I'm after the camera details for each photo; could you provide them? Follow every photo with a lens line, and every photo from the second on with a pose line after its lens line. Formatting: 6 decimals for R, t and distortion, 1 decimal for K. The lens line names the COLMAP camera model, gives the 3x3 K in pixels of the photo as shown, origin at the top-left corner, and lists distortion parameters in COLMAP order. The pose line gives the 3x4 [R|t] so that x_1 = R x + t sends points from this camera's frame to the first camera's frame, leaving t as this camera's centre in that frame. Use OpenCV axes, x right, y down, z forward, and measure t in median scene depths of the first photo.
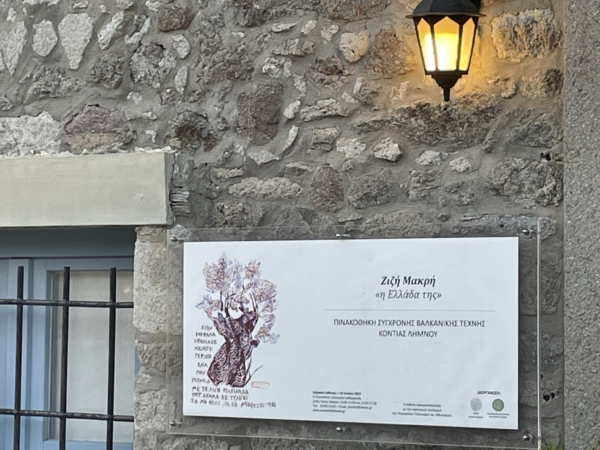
lens RADIAL K [[1956.7, 0, 301.6], [0, 1956.7, 223.7], [0, 0, 1]] dist [0.121104, 0.000000]
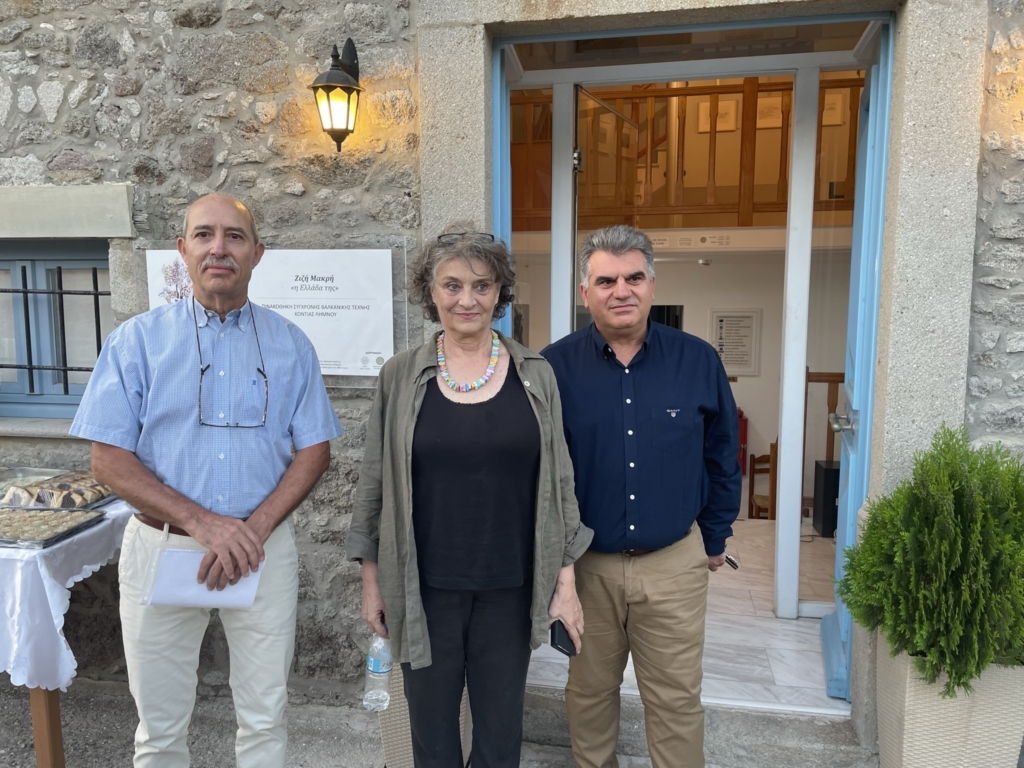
lens RADIAL K [[773.6, 0, 507.2], [0, 773.6, 385.2], [0, 0, 1]] dist [0.063032, -0.082948]
pose [[0.938731, -0.050305, 0.340959, -0.012254], [-0.010861, 0.984482, 0.175151, 0.003931], [-0.344479, -0.168123, 0.923617, 0.371858]]
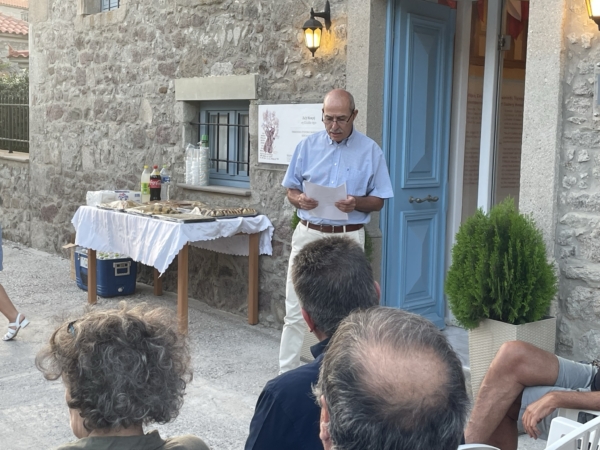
lens RADIAL K [[874.9, 0, 297.2], [0, 874.9, 224.9], [0, 0, 1]] dist [0.032977, 0.000000]
pose [[0.925704, 0.044051, -0.375676, 0.517950], [0.015603, 0.987903, 0.154285, -0.015374], [0.377928, -0.148684, 0.913818, -0.240114]]
